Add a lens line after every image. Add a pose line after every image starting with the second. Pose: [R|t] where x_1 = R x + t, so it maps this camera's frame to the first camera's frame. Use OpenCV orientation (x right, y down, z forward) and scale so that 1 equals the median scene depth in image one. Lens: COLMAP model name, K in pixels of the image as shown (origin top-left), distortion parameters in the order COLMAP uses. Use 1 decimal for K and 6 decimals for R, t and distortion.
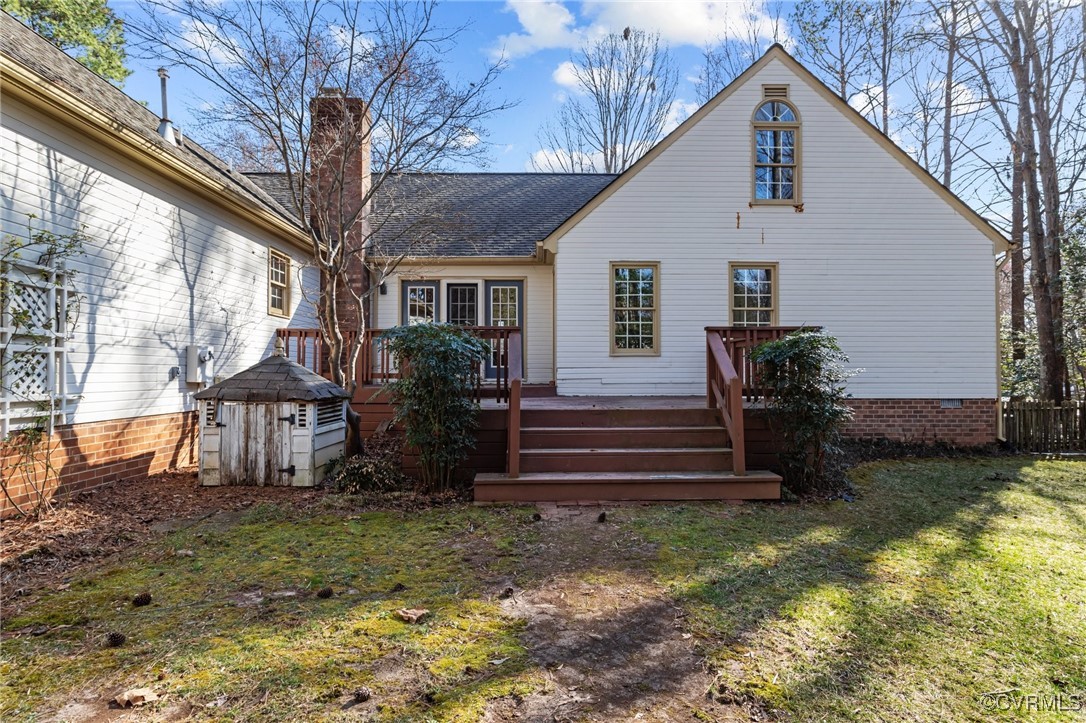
lens RADIAL K [[586.5, 0, 543.9], [0, 586.5, 360.1], [0, 0, 1]] dist [-0.008483, 0.000023]
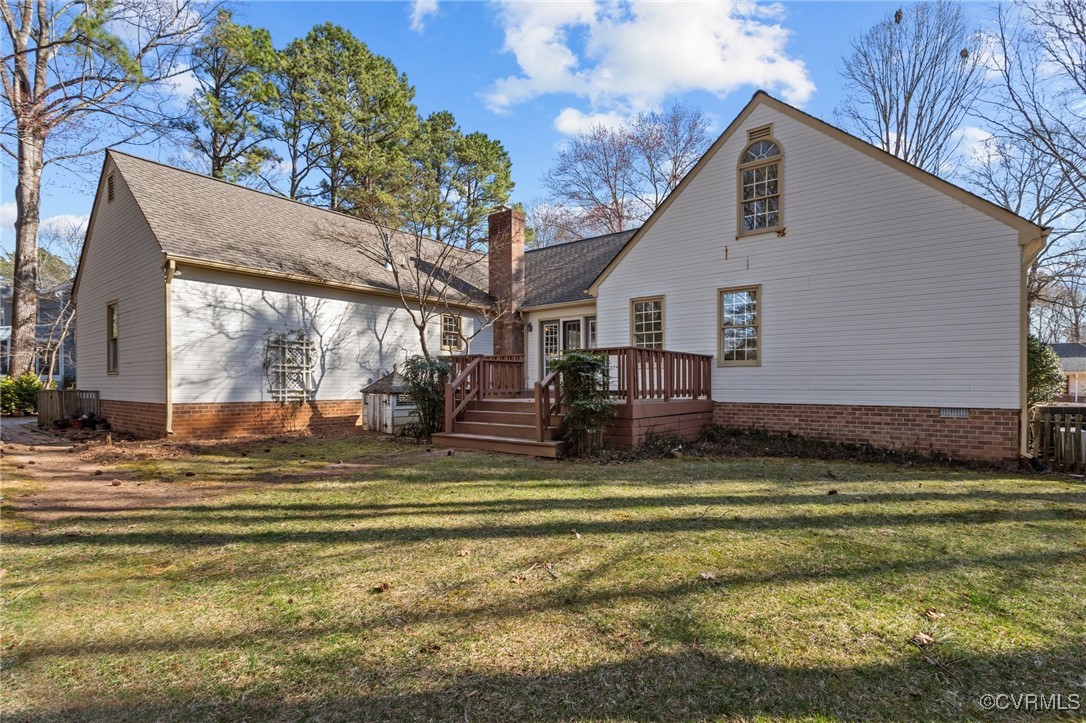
lens RADIAL K [[515.5, 0, 520.7], [0, 515.5, 386.3], [0, 0, 1]] dist [0.000249, -0.000330]
pose [[0.765947, 0.004429, -0.642889, 0.697026], [0.012440, 0.999687, 0.021709, 0.005203], [0.642784, -0.024626, 0.765652, -0.079329]]
